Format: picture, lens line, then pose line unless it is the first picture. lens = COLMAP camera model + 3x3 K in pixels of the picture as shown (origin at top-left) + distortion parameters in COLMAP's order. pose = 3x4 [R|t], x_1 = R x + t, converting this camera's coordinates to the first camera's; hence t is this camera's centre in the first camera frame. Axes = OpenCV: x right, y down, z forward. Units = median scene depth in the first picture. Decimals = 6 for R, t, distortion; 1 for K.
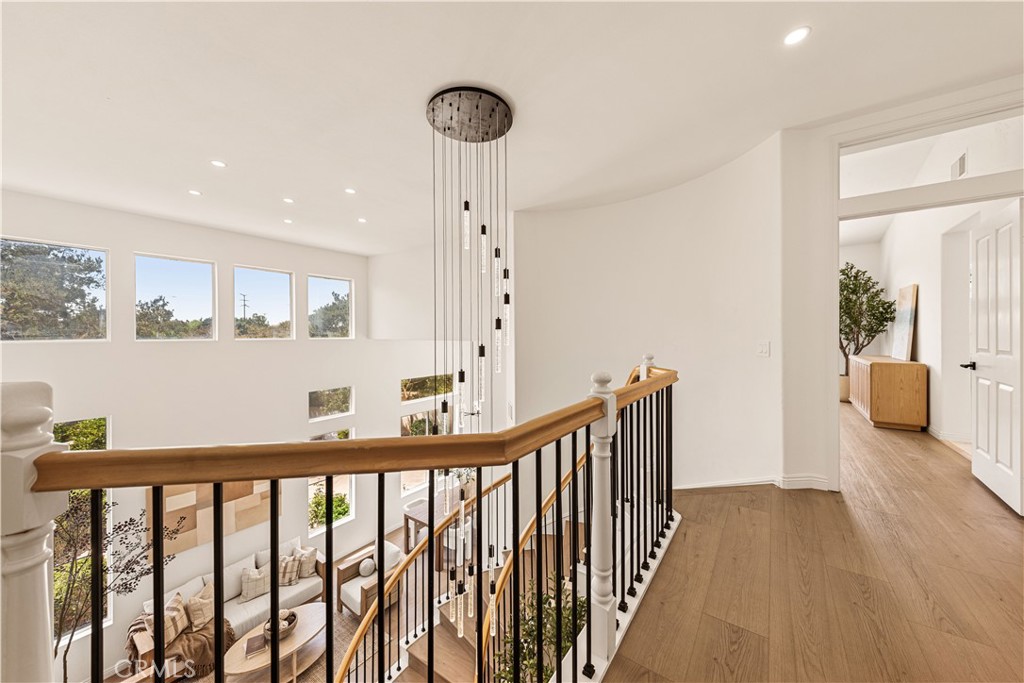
lens RADIAL K [[355.8, 0, 515.8], [0, 355.8, 336.5], [0, 0, 1]] dist [0.010977, 0.000133]
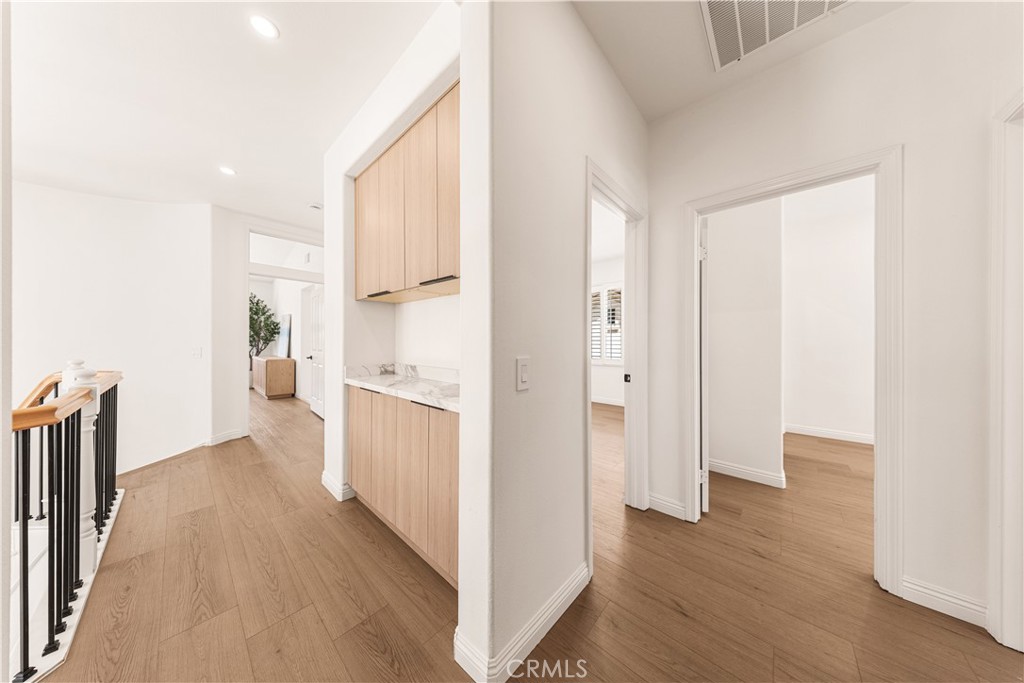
lens RADIAL K [[291.4, 0, 517.2], [0, 291.4, 341.6], [0, 0, 1]] dist [-0.001765, -0.000394]
pose [[0.079141, 0.007410, 0.996836, -0.221339], [-0.000381, 0.999973, -0.007403, 0.000338], [-0.996863, 0.000206, 0.079142, -0.221081]]
